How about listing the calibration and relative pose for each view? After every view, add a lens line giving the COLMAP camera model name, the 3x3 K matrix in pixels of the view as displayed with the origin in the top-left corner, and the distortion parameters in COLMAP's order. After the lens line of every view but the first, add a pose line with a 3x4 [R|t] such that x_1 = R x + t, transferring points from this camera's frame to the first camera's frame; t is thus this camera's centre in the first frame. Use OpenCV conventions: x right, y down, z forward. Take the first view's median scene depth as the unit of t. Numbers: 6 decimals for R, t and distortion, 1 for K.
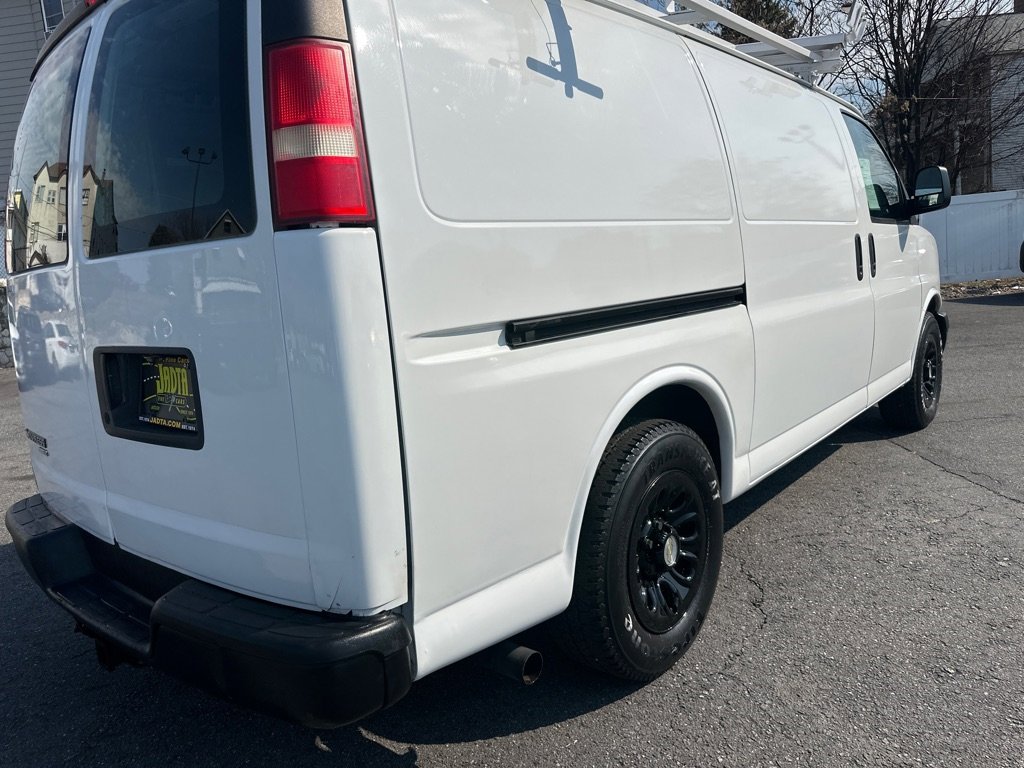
lens RADIAL K [[732.6, 0, 510.1], [0, 732.6, 389.3], [0, 0, 1]] dist [0.033305, -0.036985]
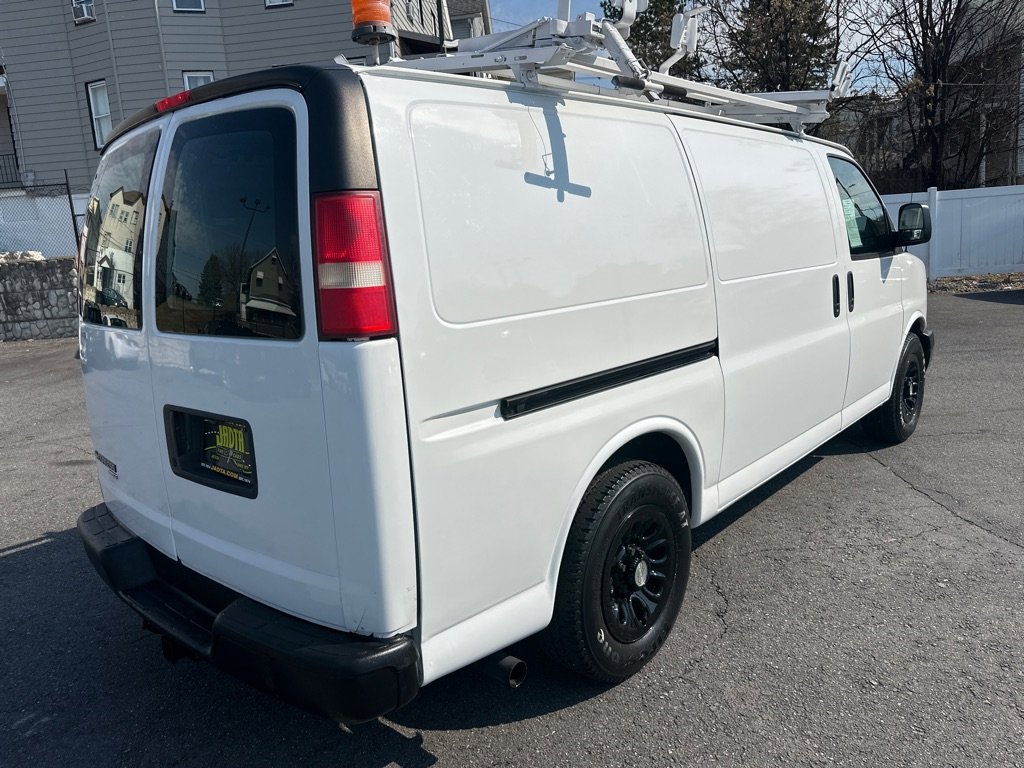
lens RADIAL K [[732.6, 0, 510.1], [0, 732.6, 389.3], [0, 0, 1]] dist [0.033305, -0.036985]
pose [[0.999516, 0.023977, -0.019822, 0.024255], [-0.023152, 0.998897, 0.040861, -0.114912], [0.020779, -0.040382, 0.998968, -0.162899]]
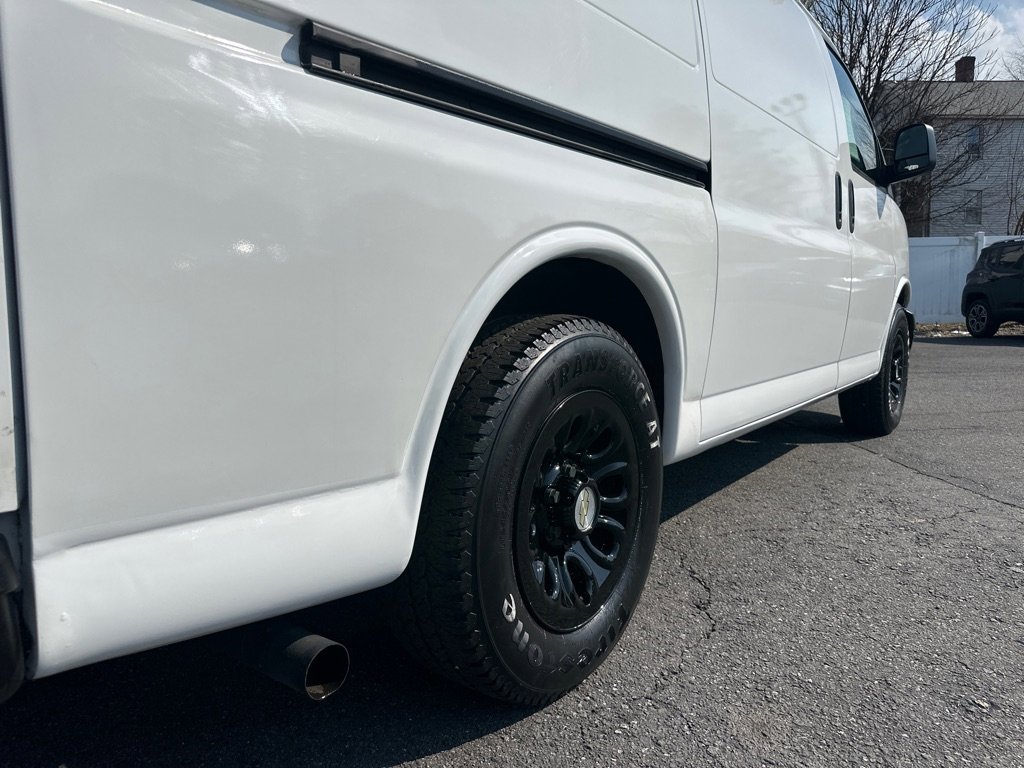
lens RADIAL K [[735.0, 0, 509.1], [0, 735.0, 395.9], [0, 0, 1]] dist [0.045156, -0.054016]
pose [[0.994995, 0.064562, 0.076271, 0.089520], [-0.061967, 0.997432, -0.035915, 0.141742], [-0.078394, 0.031009, 0.996440, 0.326925]]
